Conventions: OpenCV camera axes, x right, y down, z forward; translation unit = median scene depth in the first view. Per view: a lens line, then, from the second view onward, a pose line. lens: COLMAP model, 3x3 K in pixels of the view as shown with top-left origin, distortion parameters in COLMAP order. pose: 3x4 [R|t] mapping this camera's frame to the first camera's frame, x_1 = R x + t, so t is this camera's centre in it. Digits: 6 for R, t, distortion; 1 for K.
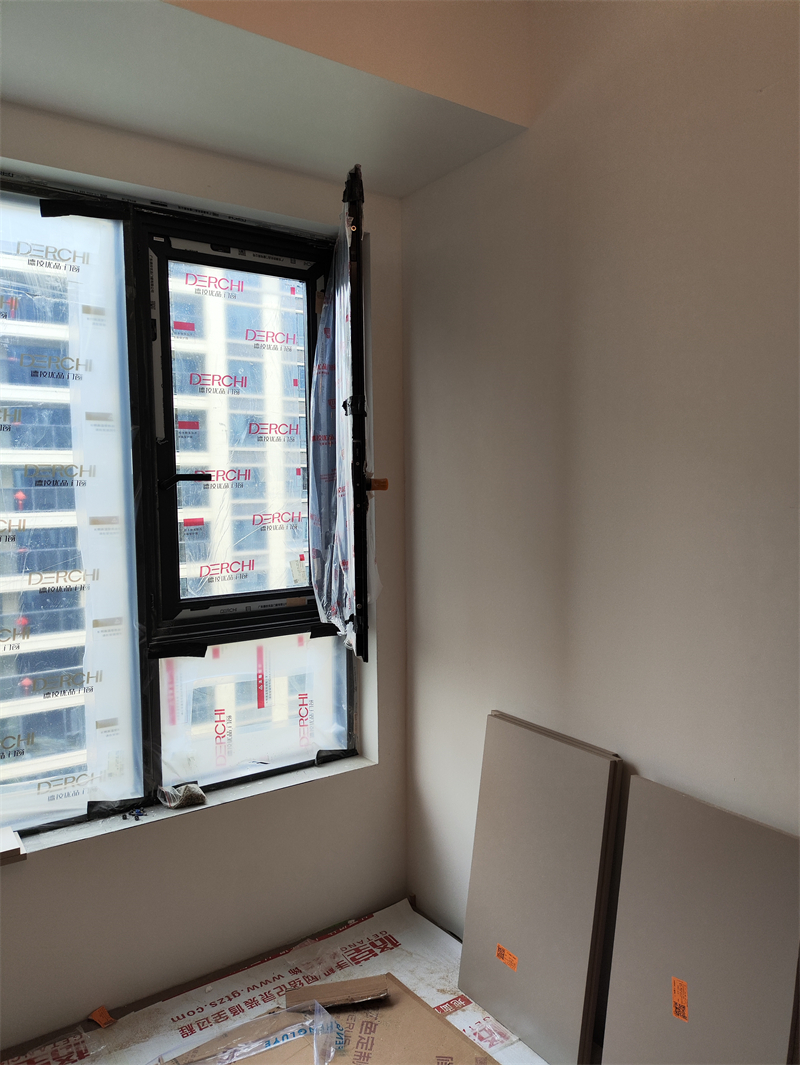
lens RADIAL K [[776.8, 0, 399.7], [0, 776.8, 529.4], [0, 0, 1]] dist [0.011778, -0.028995]
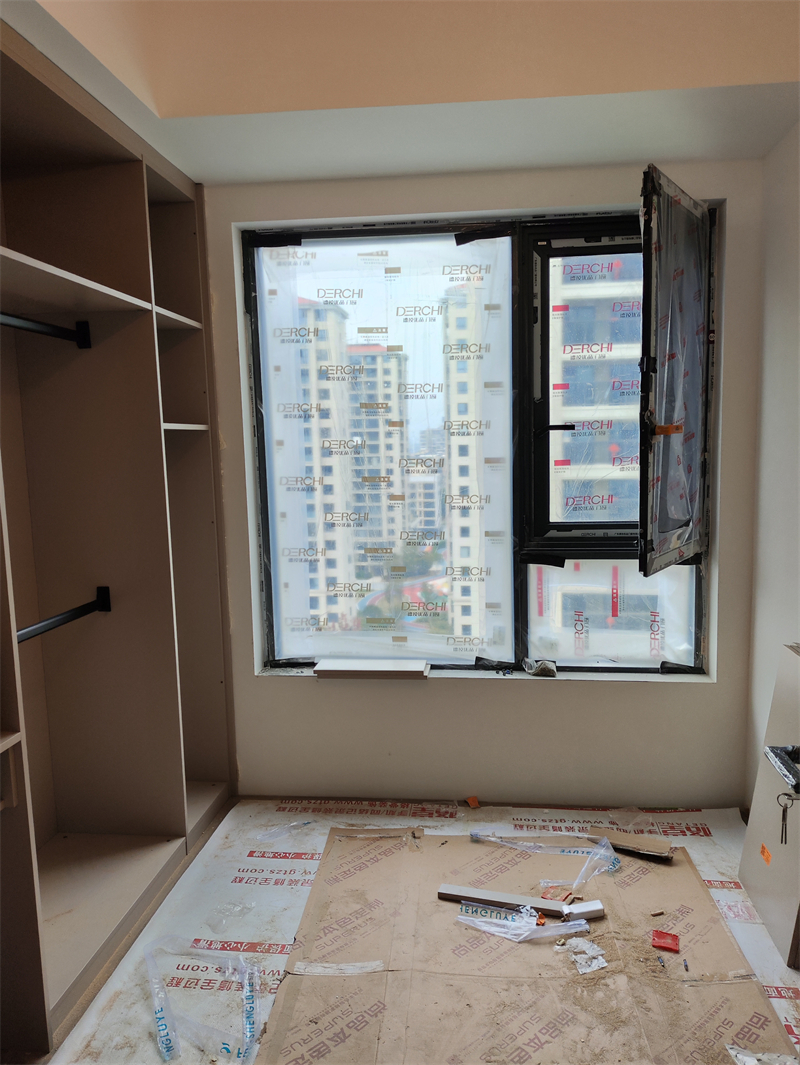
lens RADIAL K [[776.8, 0, 402.4], [0, 776.8, 541.1], [0, 0, 1]] dist [0.011778, -0.028995]
pose [[0.749856, 0.078607, -0.656914, 0.406672], [-0.029902, 0.995929, 0.085041, 0.019009], [0.660924, -0.044126, 0.749154, -0.148820]]
